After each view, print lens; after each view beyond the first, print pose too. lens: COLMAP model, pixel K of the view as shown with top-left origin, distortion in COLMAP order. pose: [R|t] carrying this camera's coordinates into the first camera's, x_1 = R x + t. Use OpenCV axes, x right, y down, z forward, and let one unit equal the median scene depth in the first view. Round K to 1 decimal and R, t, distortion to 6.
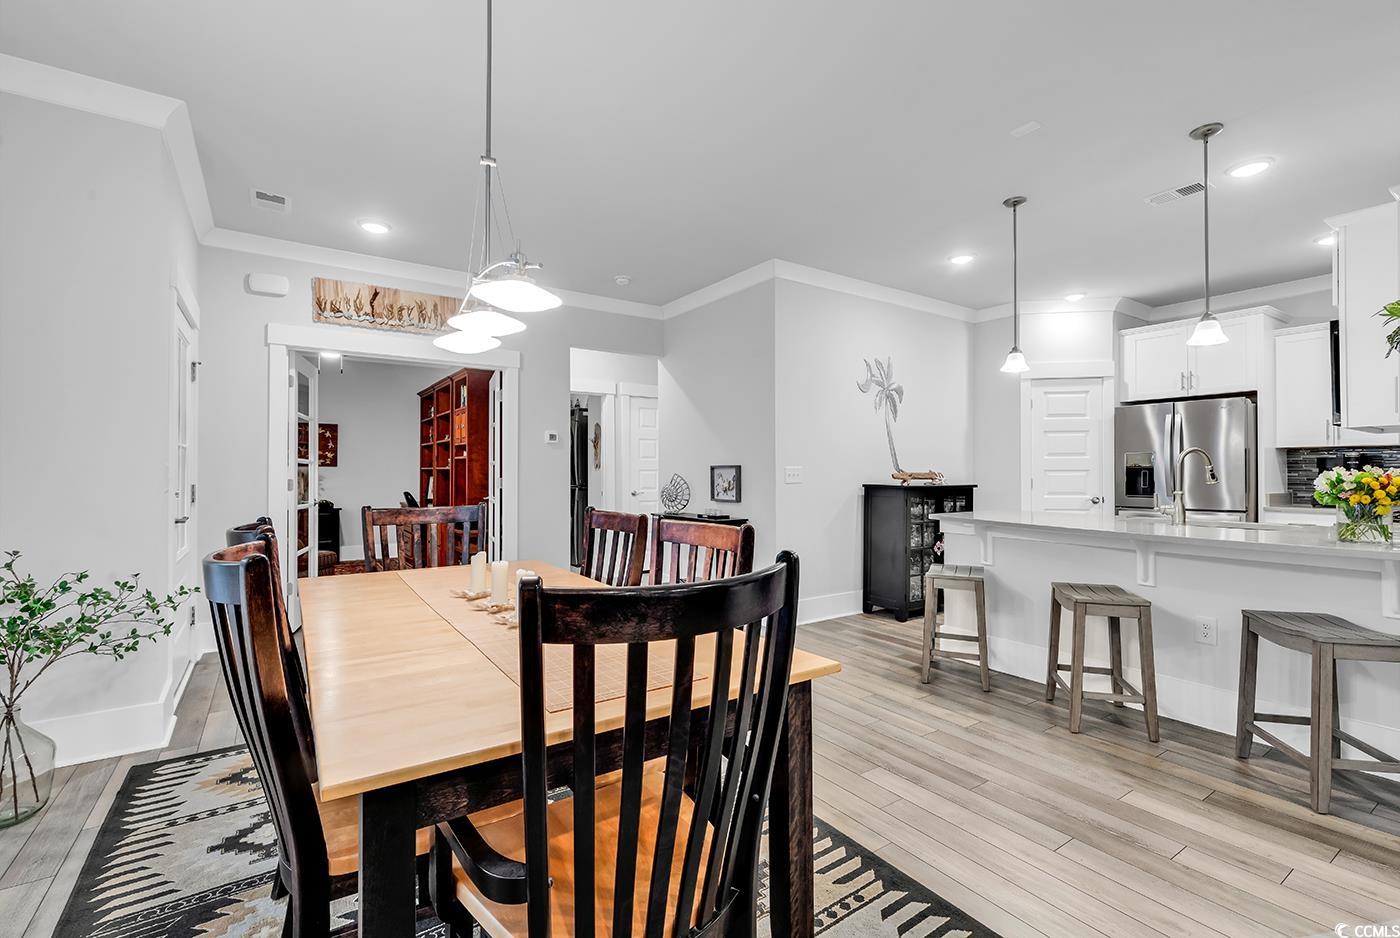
lens RADIAL K [[628.1, 0, 706.1], [0, 628.1, 470.0], [0, 0, 1]] dist [0.002922, 0.001273]
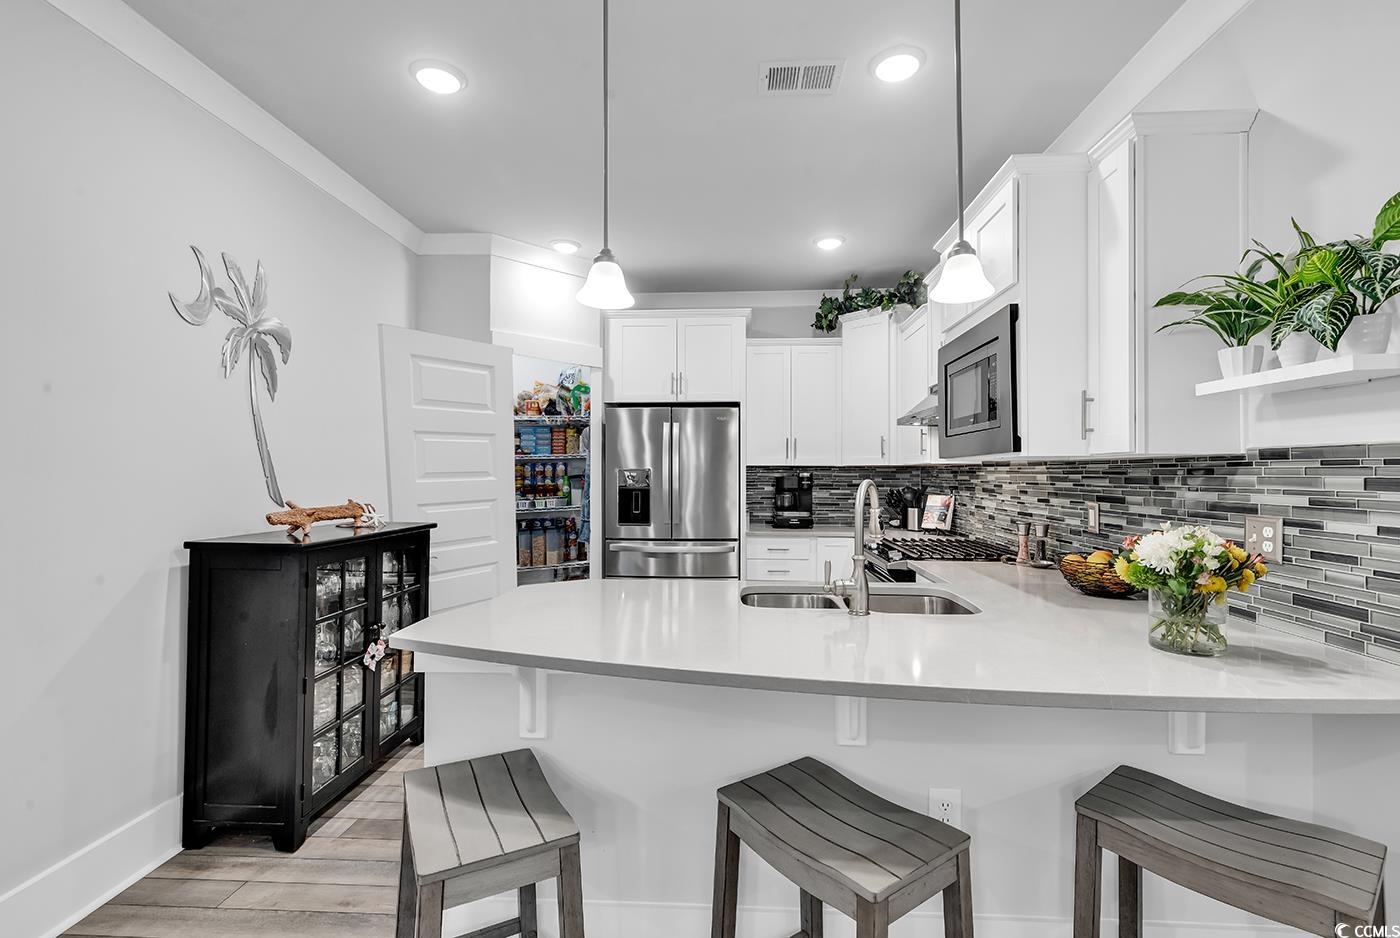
lens RADIAL K [[628.1, 0, 712.0], [0, 628.1, 471.2], [0, 0, 1]] dist [0.002922, 0.001273]
pose [[0.601914, 0.003512, 0.798554, 0.130209], [-0.005202, 0.999986, -0.000476, -0.026660], [-0.798544, -0.003868, 0.601924, 0.482977]]
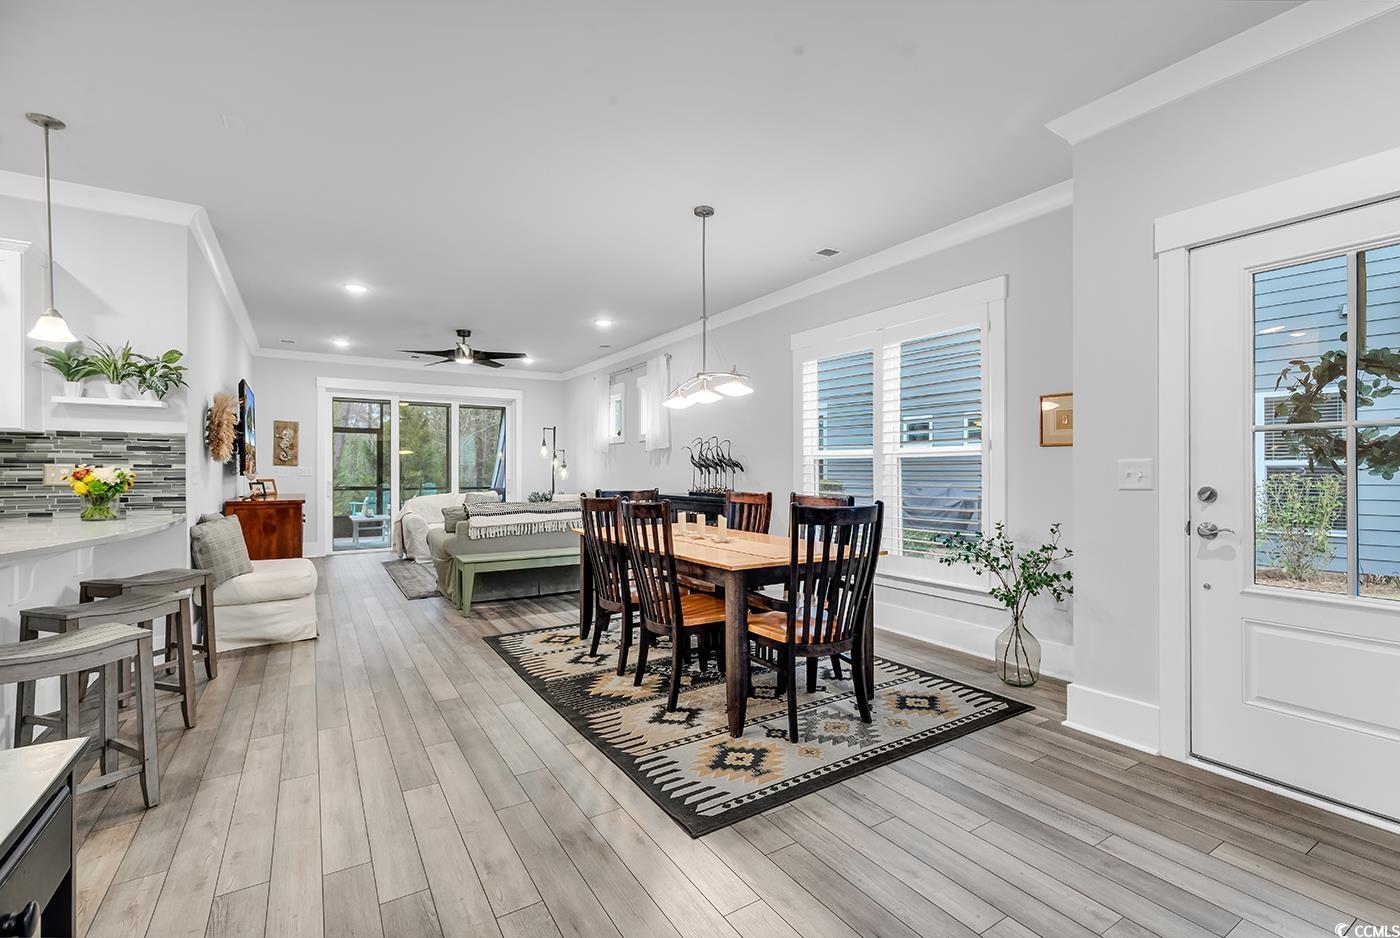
lens RADIAL K [[628.1, 0, 706.1], [0, 628.1, 468.2], [0, 0, 1]] dist [0.002922, 0.001273]
pose [[-0.999344, 0.000699, 0.036197, -0.156122], [0.000490, 0.999983, -0.005778, 0.005012], [-0.036200, -0.005756, -0.999328, 1.119585]]
